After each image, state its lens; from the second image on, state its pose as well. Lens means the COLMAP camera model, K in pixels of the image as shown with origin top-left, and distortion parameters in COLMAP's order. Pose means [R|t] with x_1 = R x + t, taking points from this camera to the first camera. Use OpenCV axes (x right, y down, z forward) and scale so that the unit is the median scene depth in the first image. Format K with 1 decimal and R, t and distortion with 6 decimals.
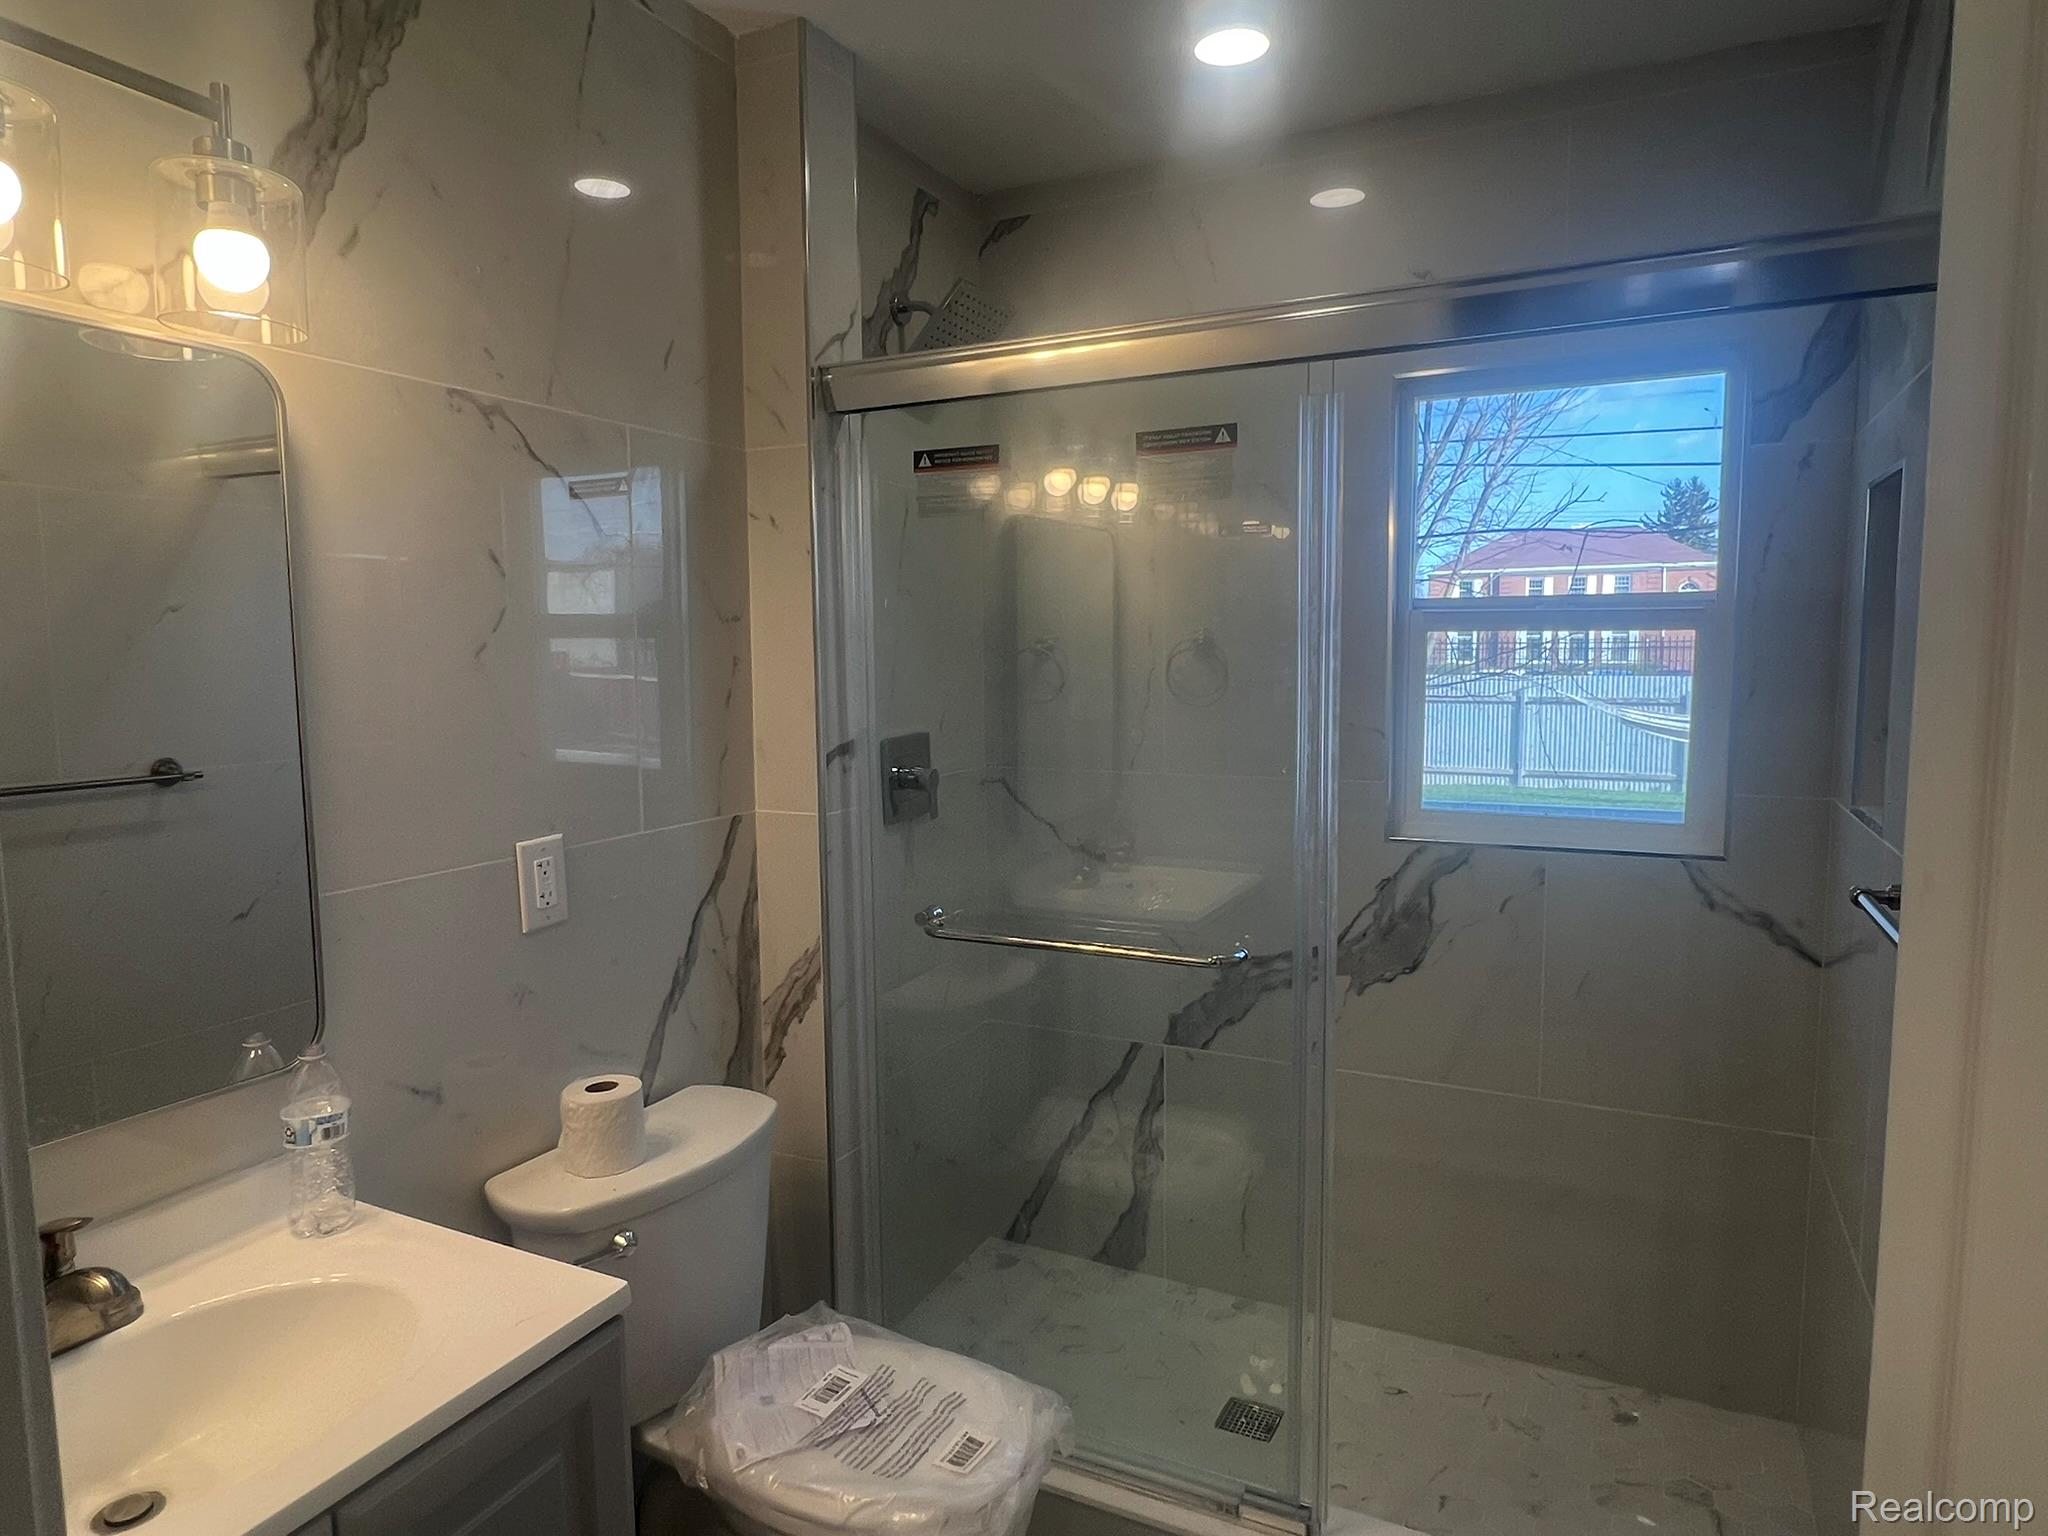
lens RADIAL K [[1235.3, 0, 1018.8], [0, 1235.3, 769.9], [0, 0, 1]] dist [-0.002286, -0.000331]
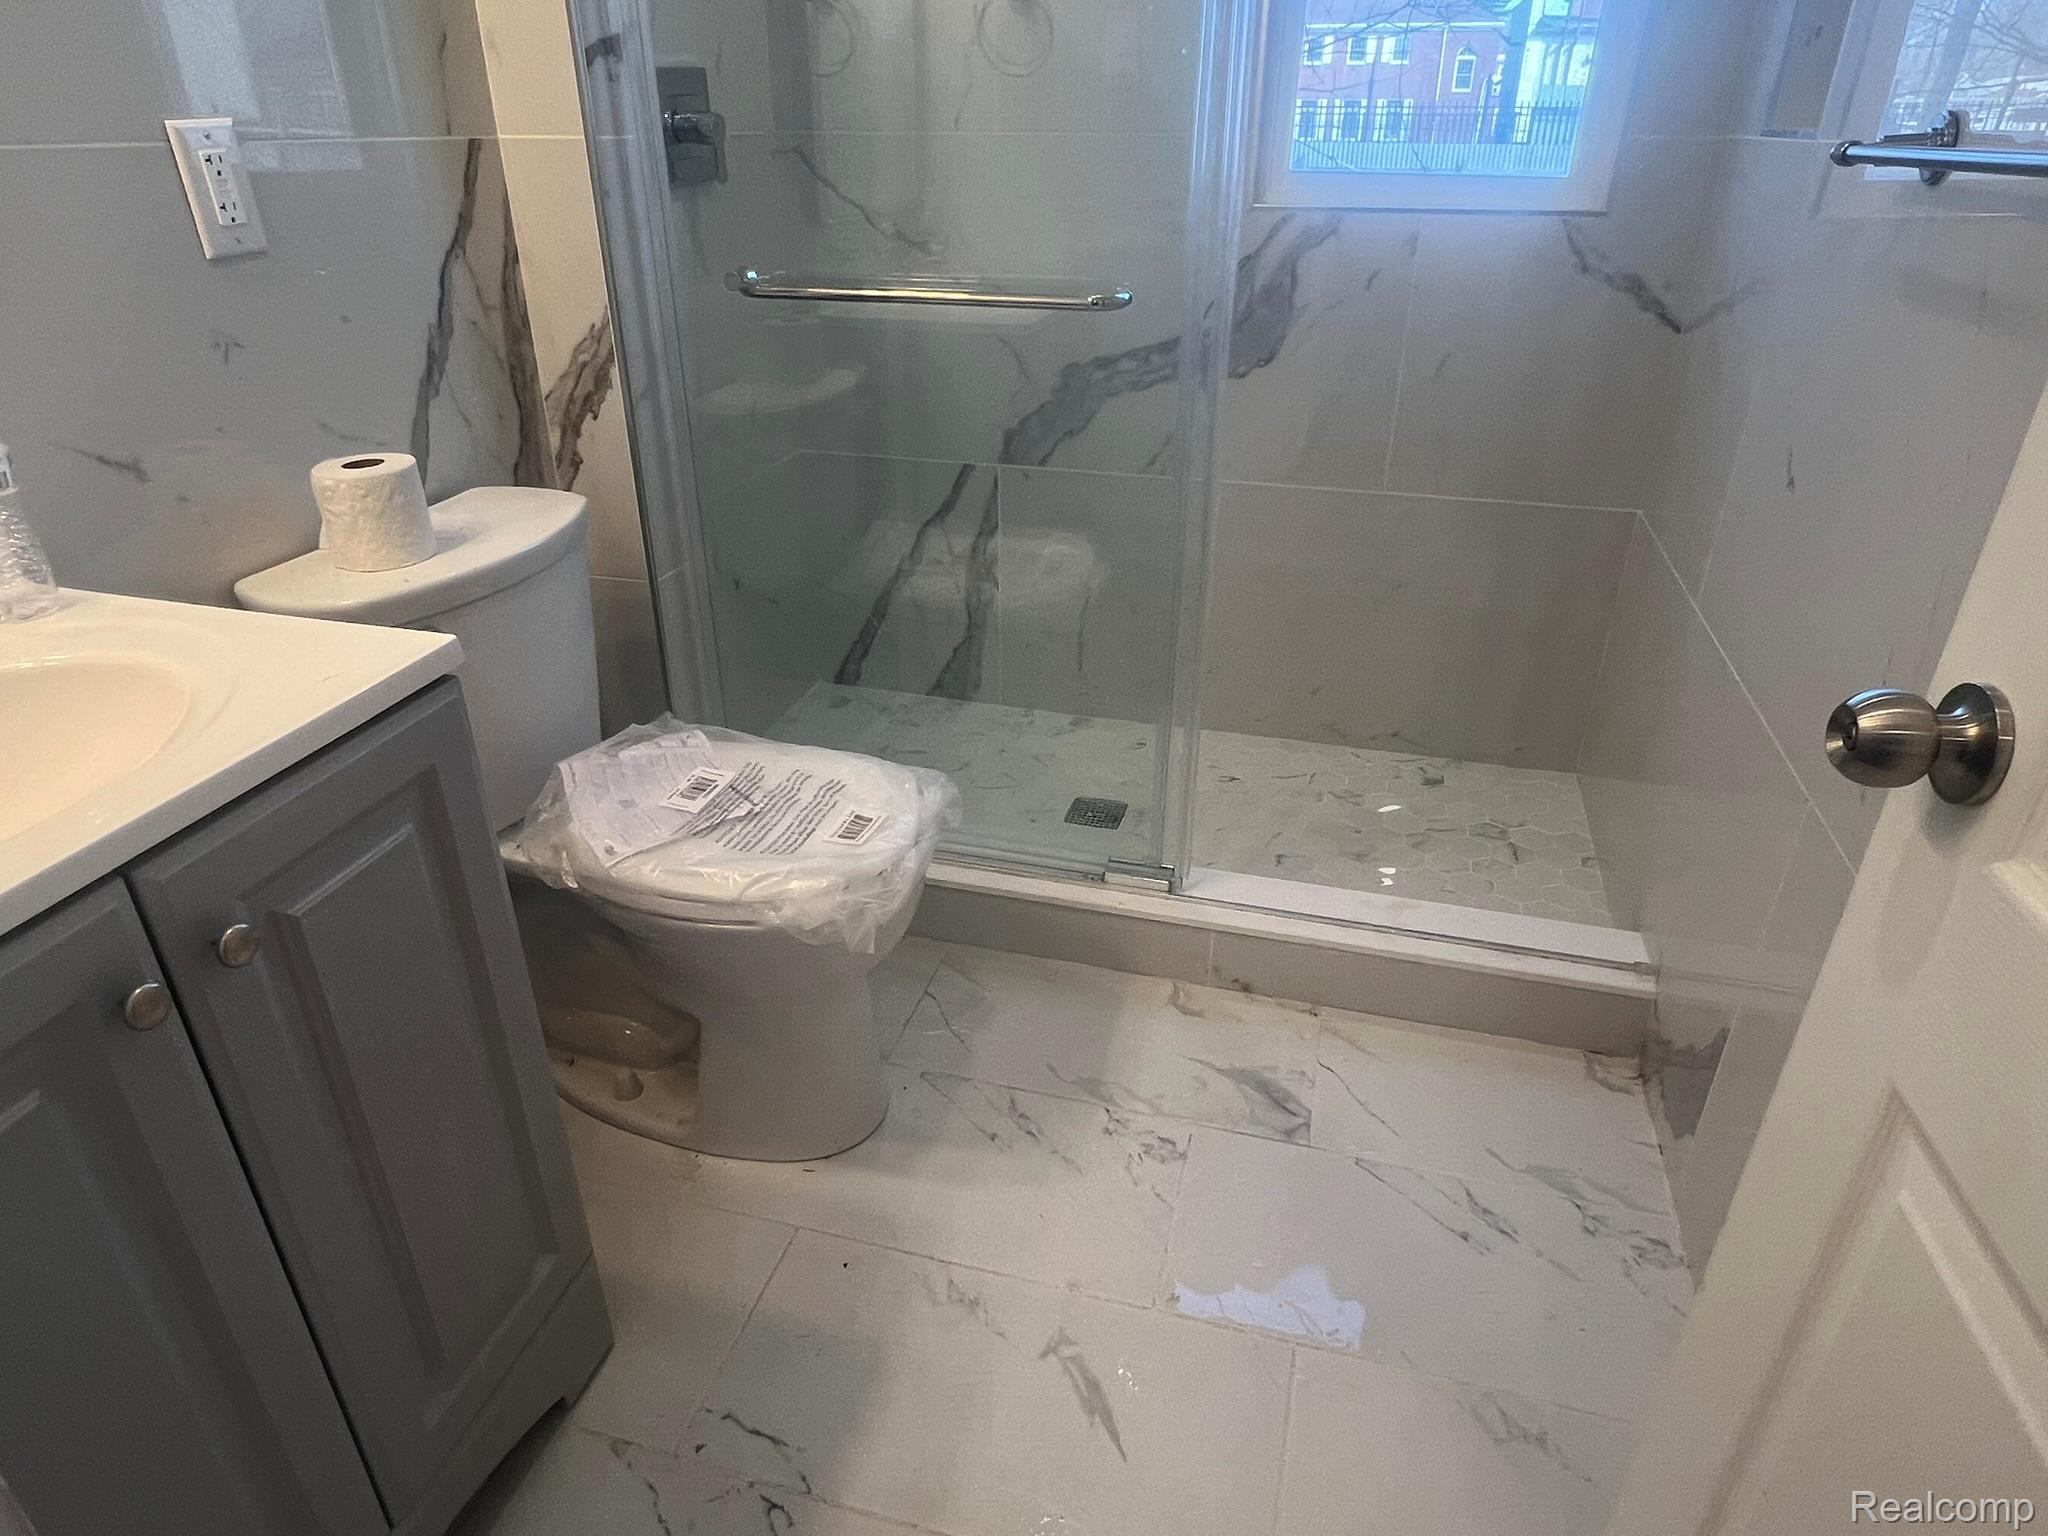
lens RADIAL K [[1235.3, 0, 1025.4], [0, 1235.3, 766.8], [0, 0, 1]] dist [-0.002286, -0.000331]
pose [[0.980910, -0.079084, 0.177656, -0.058871], [0.006837, 0.927031, 0.374923, 0.112646], [-0.194343, -0.366551, 0.909874, 0.091959]]
